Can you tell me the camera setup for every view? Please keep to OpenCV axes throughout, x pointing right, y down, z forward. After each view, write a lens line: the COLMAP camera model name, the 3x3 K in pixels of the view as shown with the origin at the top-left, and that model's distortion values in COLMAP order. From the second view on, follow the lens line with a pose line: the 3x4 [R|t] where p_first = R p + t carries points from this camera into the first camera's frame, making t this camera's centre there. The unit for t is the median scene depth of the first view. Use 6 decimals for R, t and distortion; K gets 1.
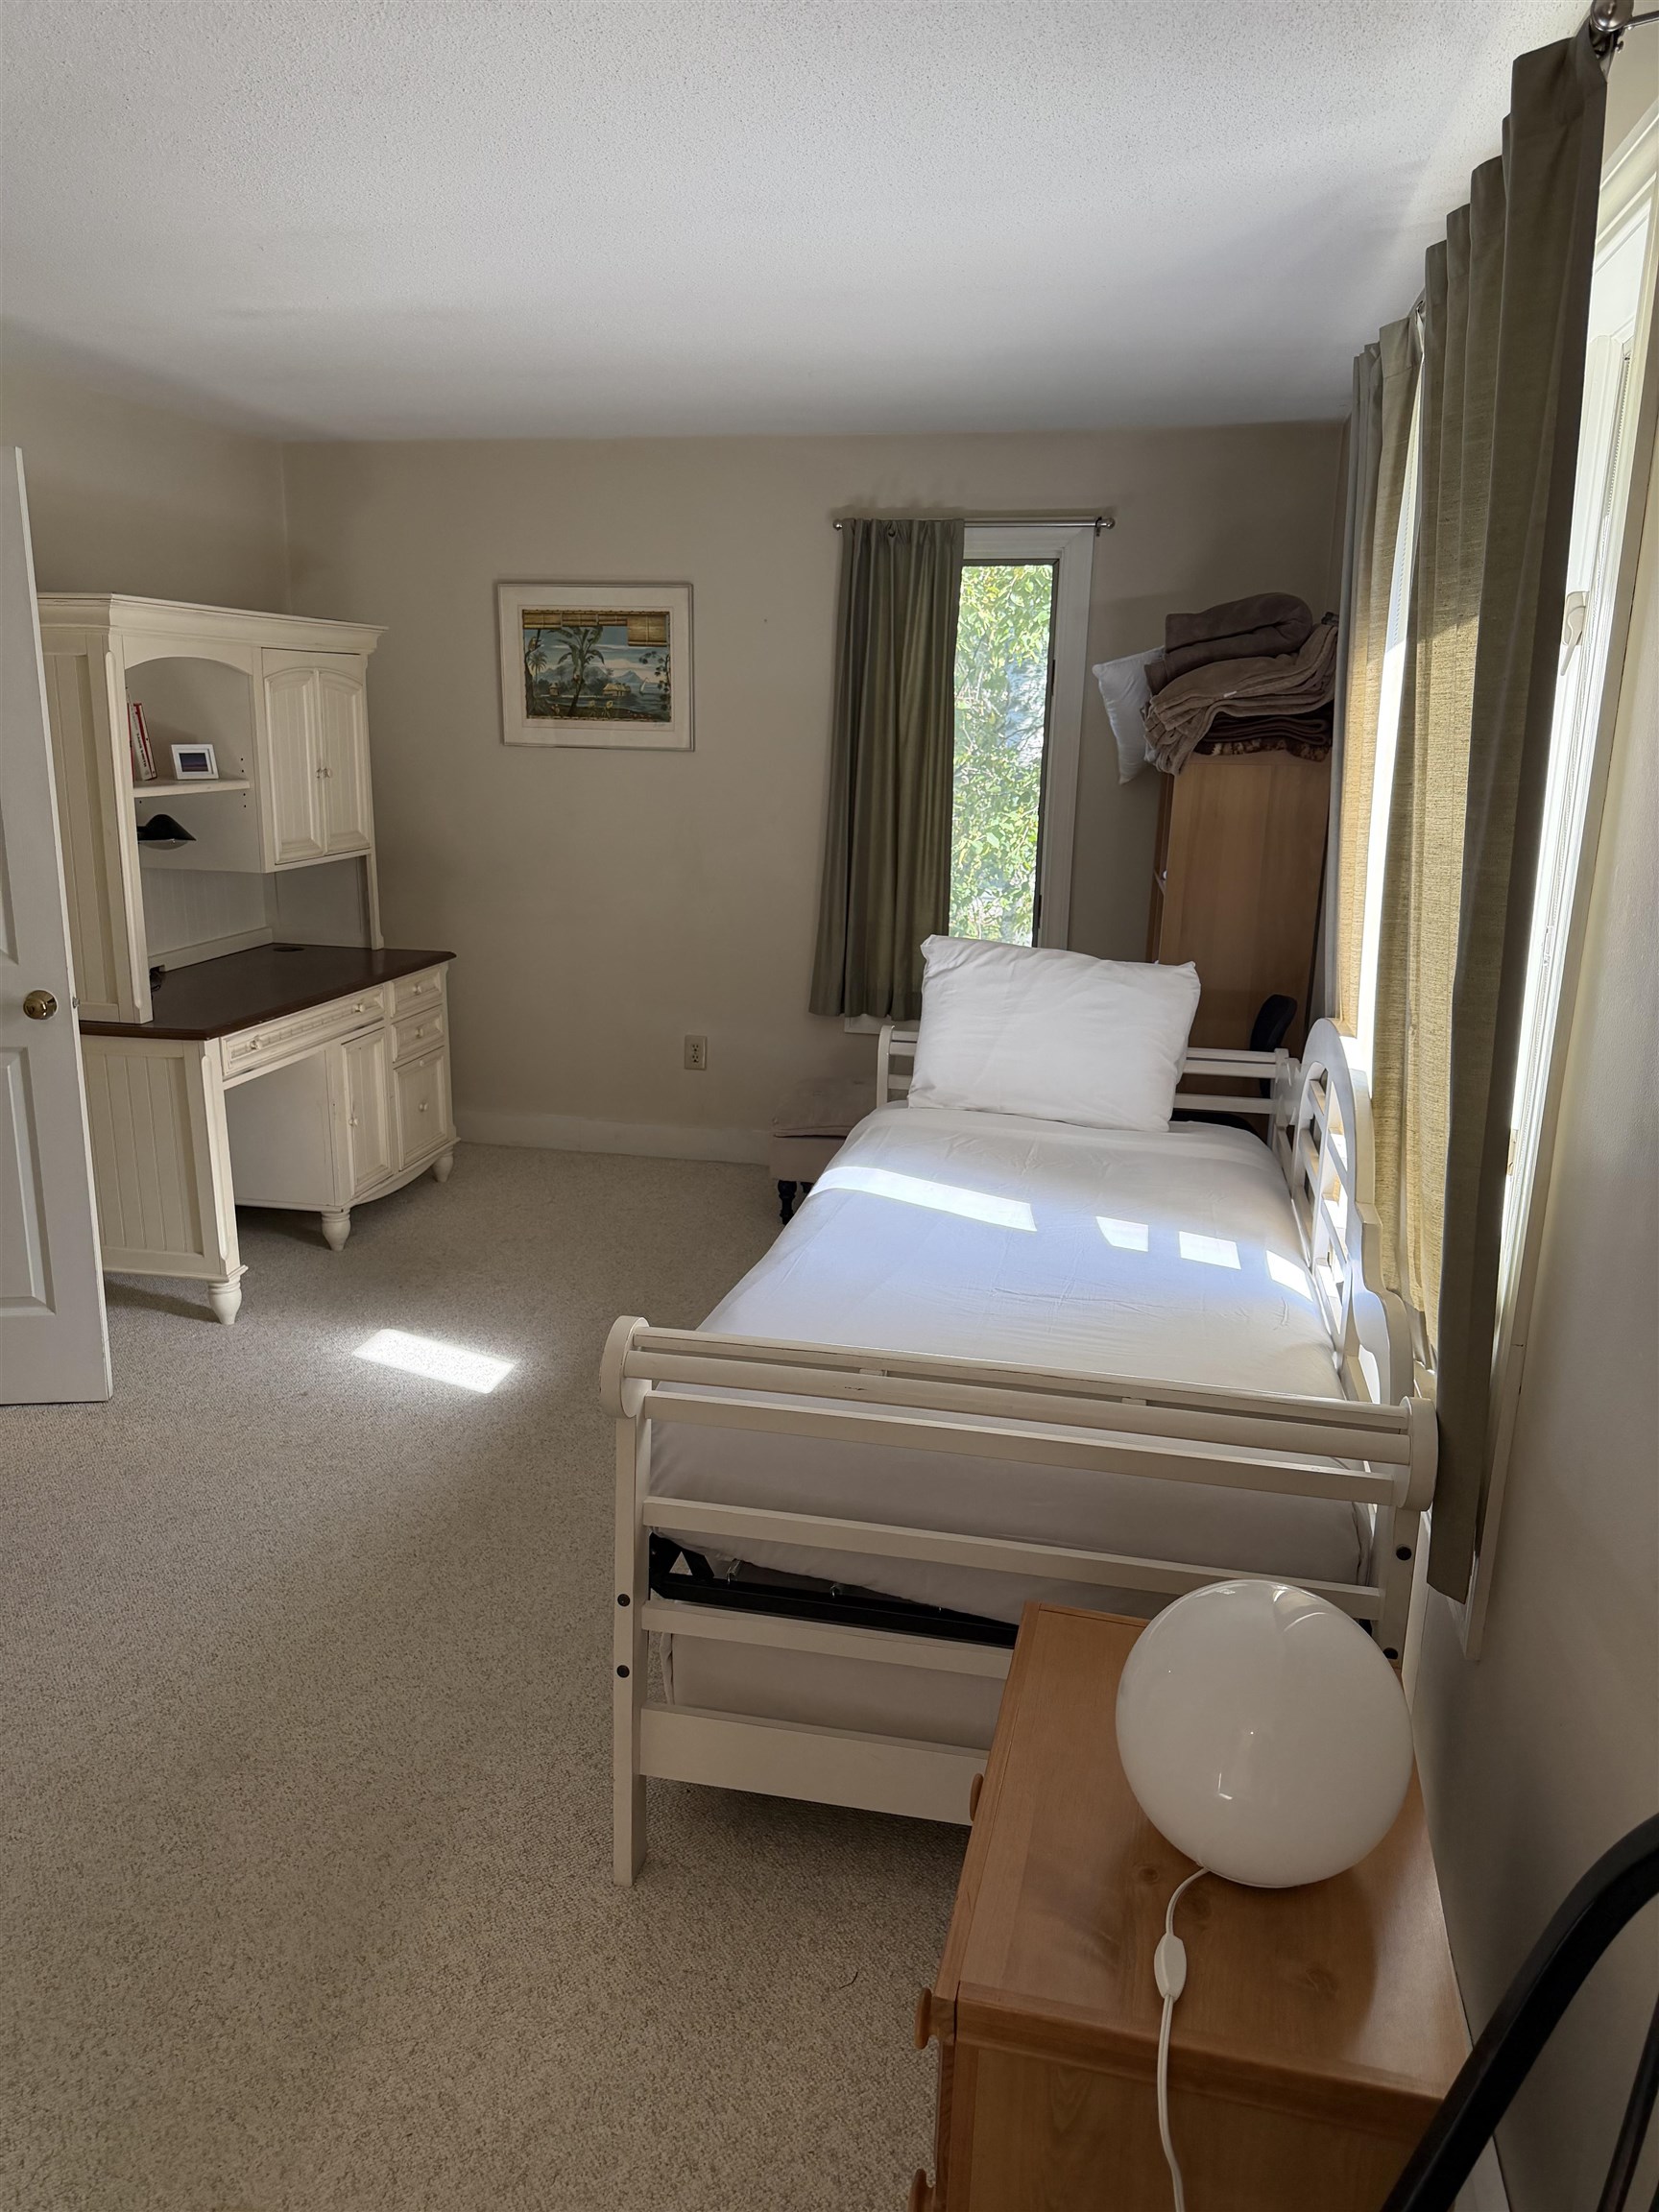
lens RADIAL K [[1562.0, 0, 838.7], [0, 1562.0, 1109.5], [0, 0, 1]] dist [0.060354, -0.080637]
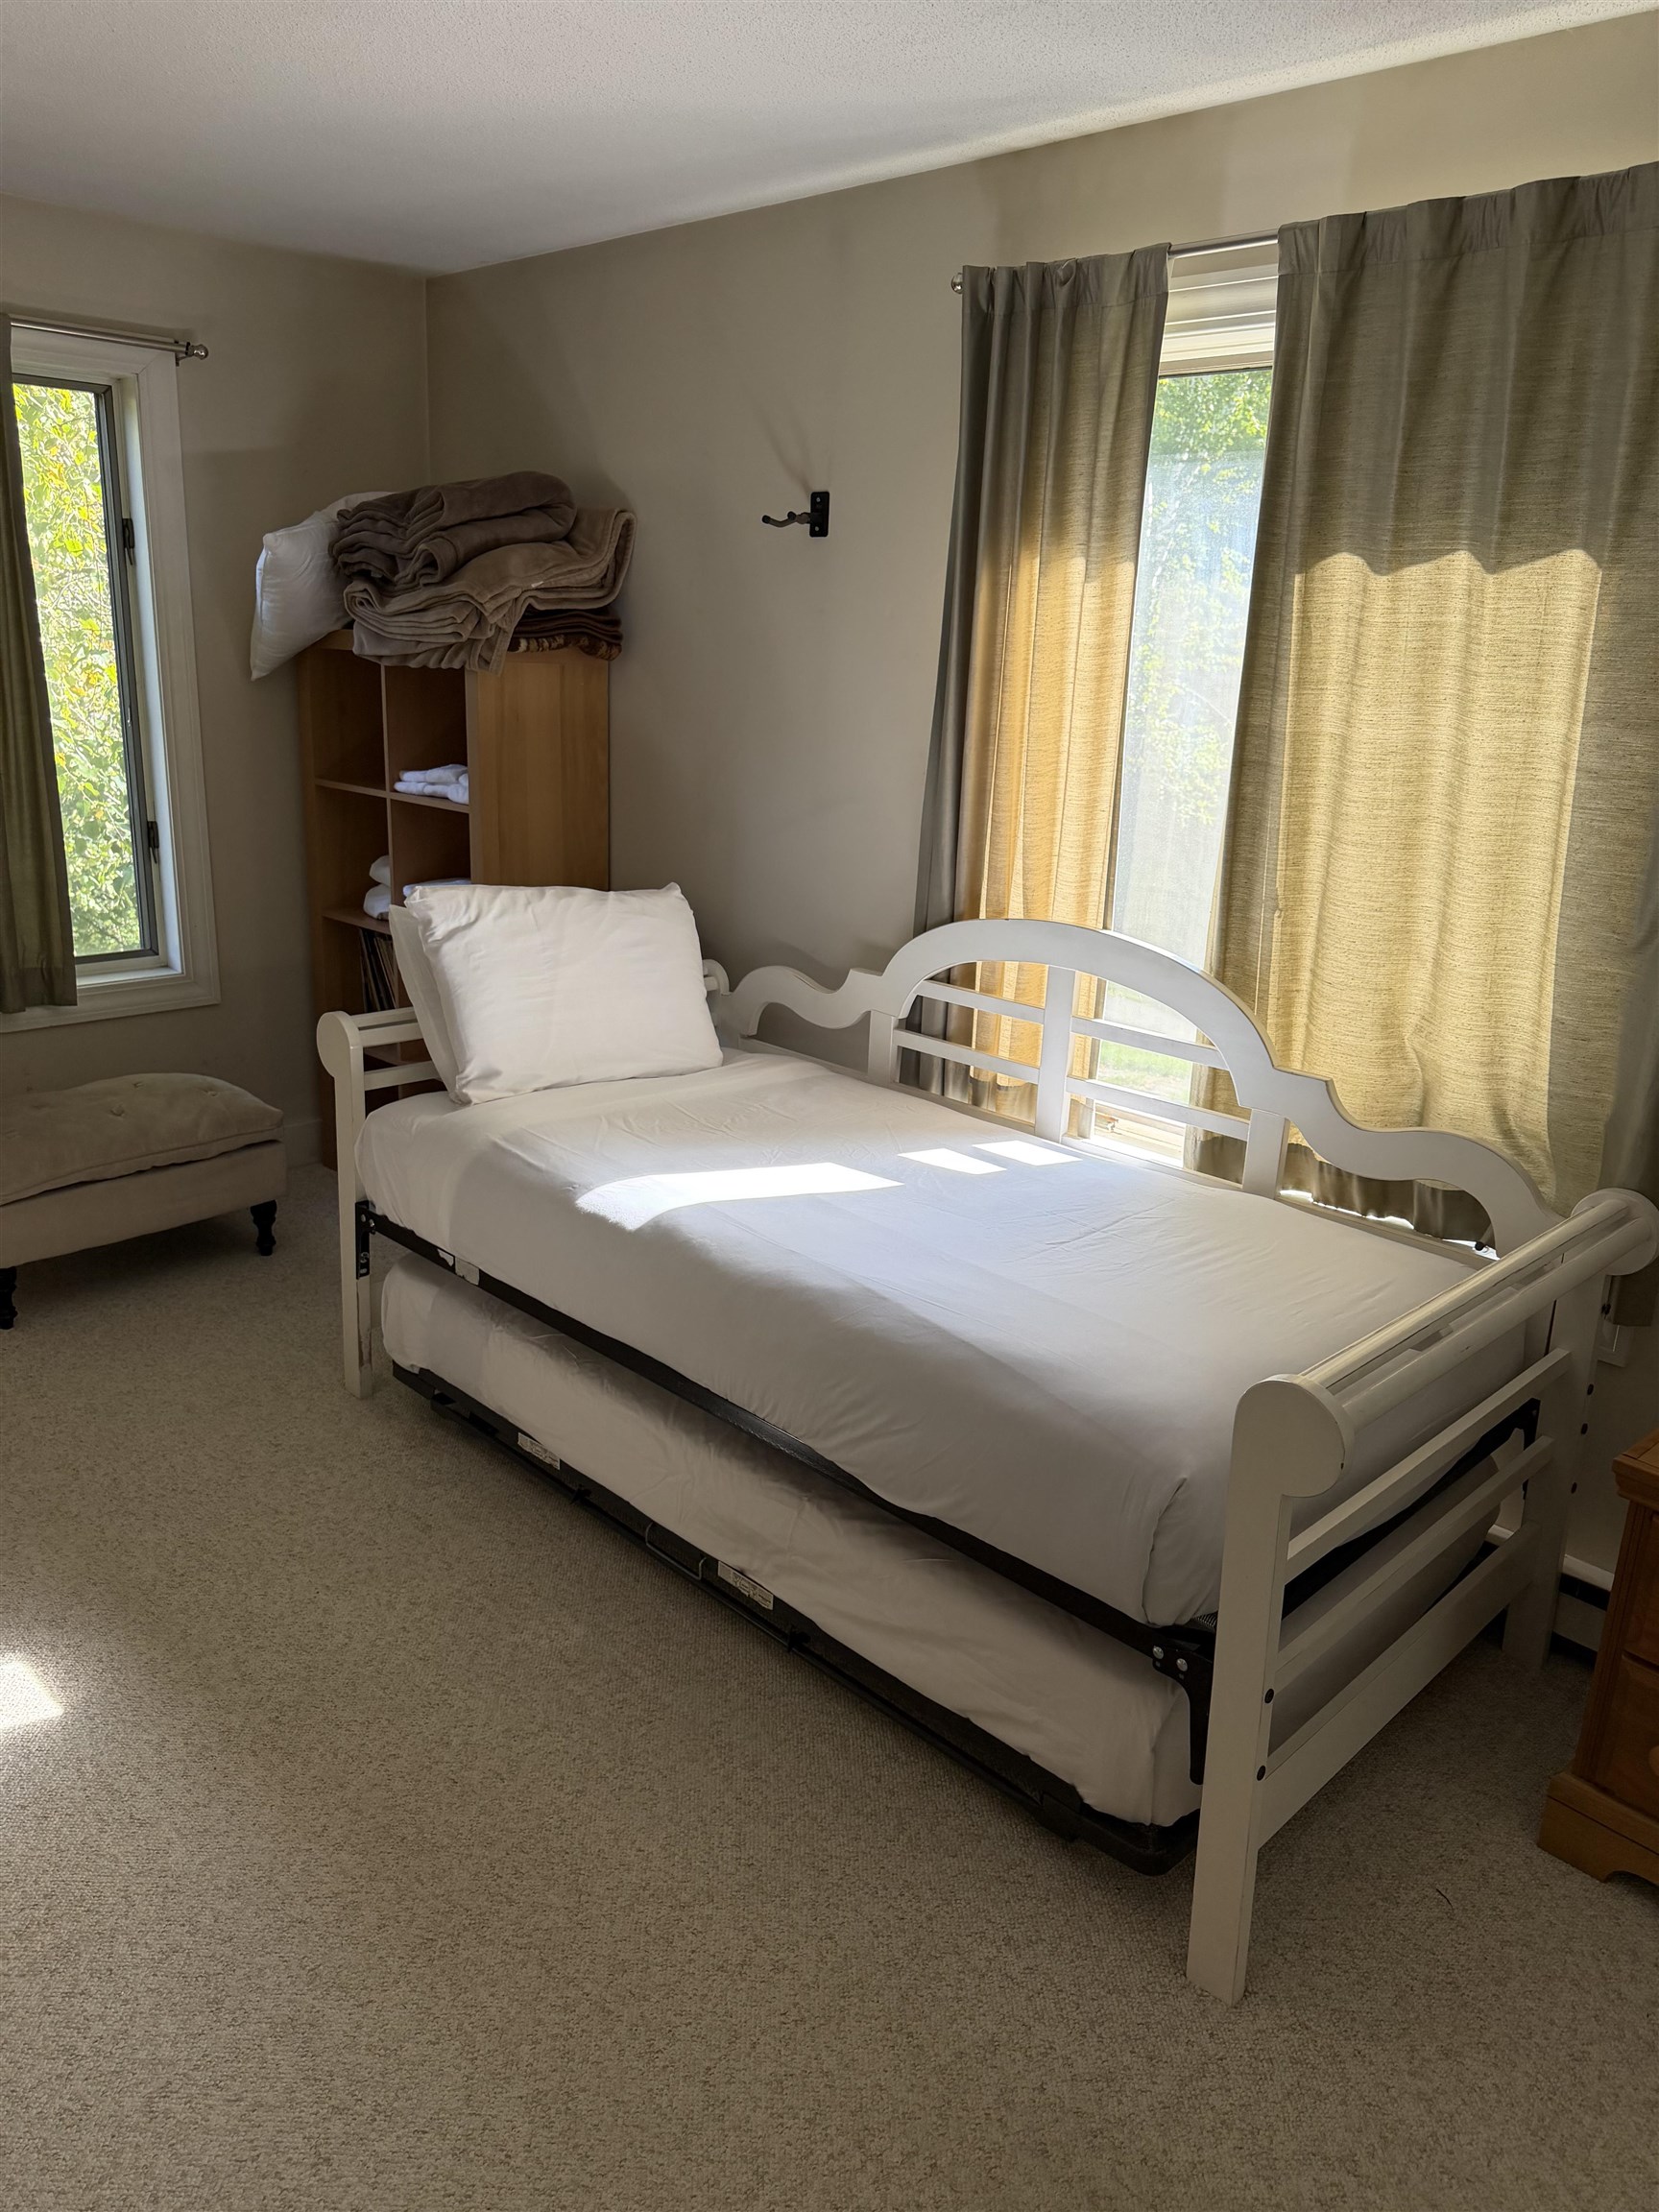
lens RADIAL K [[1562.0, 0, 826.7], [0, 1562.0, 1108.0], [0, 0, 1]] dist [0.060354, -0.080637]
pose [[0.556844, -0.236175, 0.796333, -0.450934], [0.175197, 0.970551, 0.165336, -0.092012], [-0.811930, 0.047448, 0.581823, 0.351582]]
